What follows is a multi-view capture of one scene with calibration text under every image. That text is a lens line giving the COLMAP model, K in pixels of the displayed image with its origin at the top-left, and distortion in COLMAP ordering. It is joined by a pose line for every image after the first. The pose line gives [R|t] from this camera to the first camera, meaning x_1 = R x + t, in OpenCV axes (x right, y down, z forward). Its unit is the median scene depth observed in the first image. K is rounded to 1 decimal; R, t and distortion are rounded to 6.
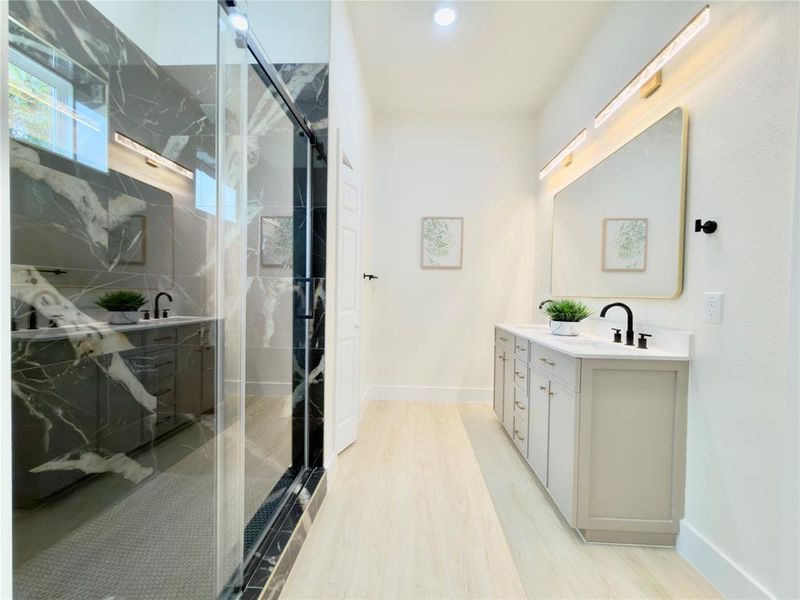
lens RADIAL K [[317.2, 0, 402.2], [0, 317.2, 300.2], [0, 0, 1]] dist [0.000449, -0.000184]
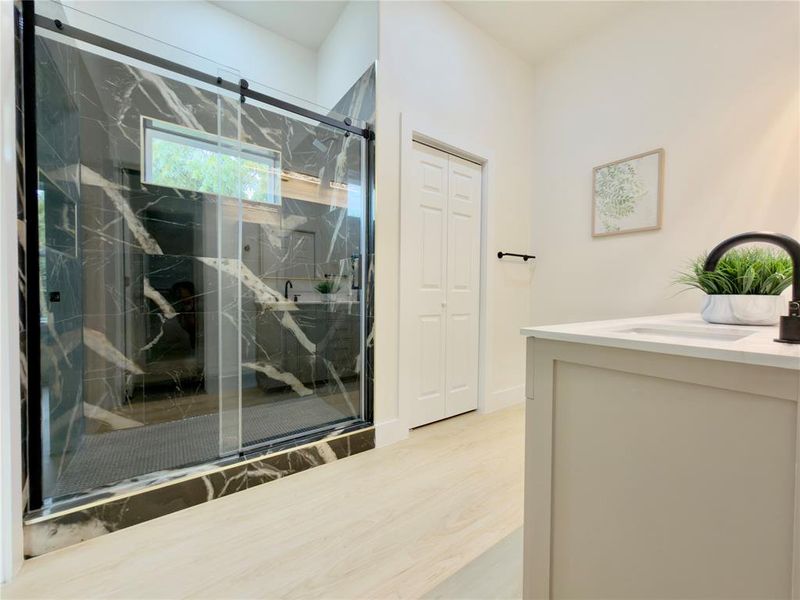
lens RADIAL K [[317.2, 0, 402.2], [0, 317.2, 300.2], [0, 0, 1]] dist [0.000449, -0.000184]
pose [[0.628659, 0.002549, -0.777677, 0.703114], [-0.009504, 0.999945, -0.004406, 0.100276], [0.777623, 0.010161, 0.628649, 0.383986]]
